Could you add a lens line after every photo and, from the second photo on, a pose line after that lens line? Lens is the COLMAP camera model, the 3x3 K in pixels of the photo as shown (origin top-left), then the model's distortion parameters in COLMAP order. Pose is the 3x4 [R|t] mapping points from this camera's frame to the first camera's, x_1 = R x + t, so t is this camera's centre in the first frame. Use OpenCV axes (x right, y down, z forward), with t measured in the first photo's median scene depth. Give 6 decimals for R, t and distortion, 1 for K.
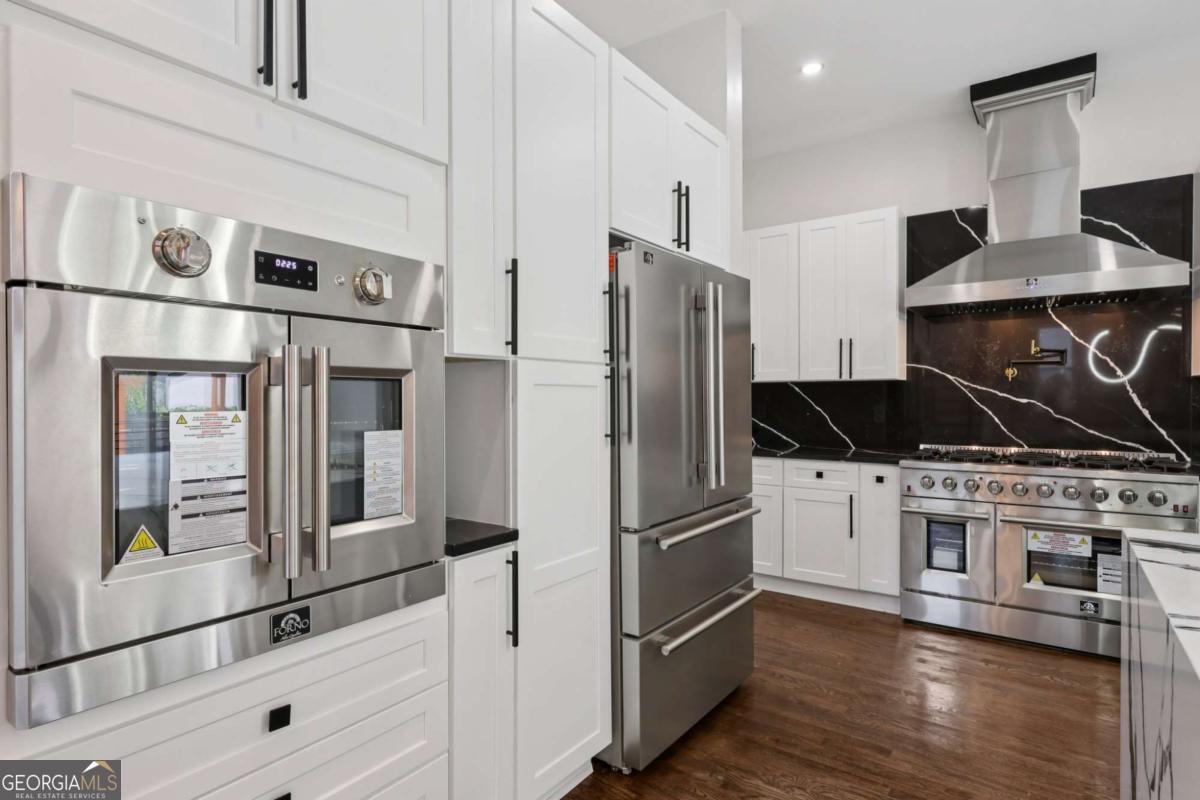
lens RADIAL K [[675.4, 0, 602.5], [0, 675.4, 401.4], [0, 0, 1]] dist [0.038960, 0.000722]
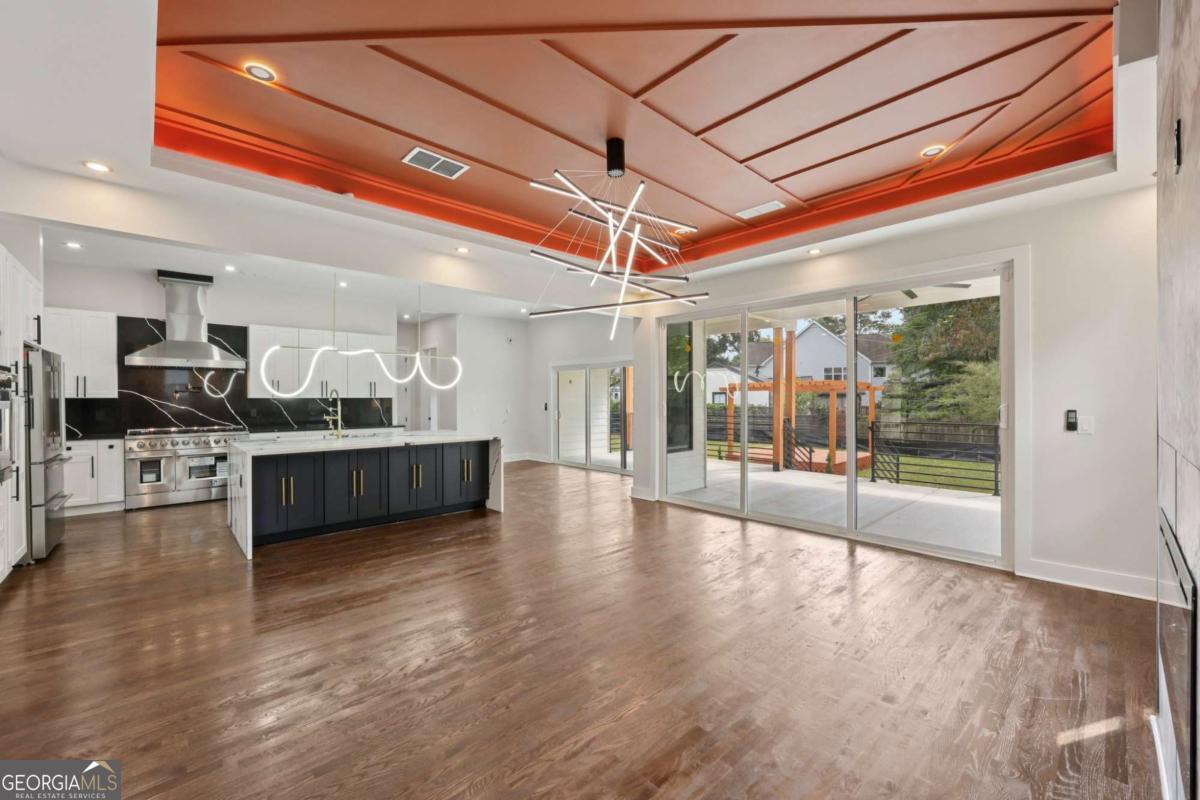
lens RADIAL K [[484.7, 0, 595.7], [0, 484.7, 401.3], [0, 0, 1]] dist [-0.004395, 0.001738]
pose [[0.212033, -0.003503, 0.977256, -0.767225], [-0.003590, 0.999984, 0.004363, -0.039233], [-0.977256, -0.004434, 0.212017, -0.811472]]
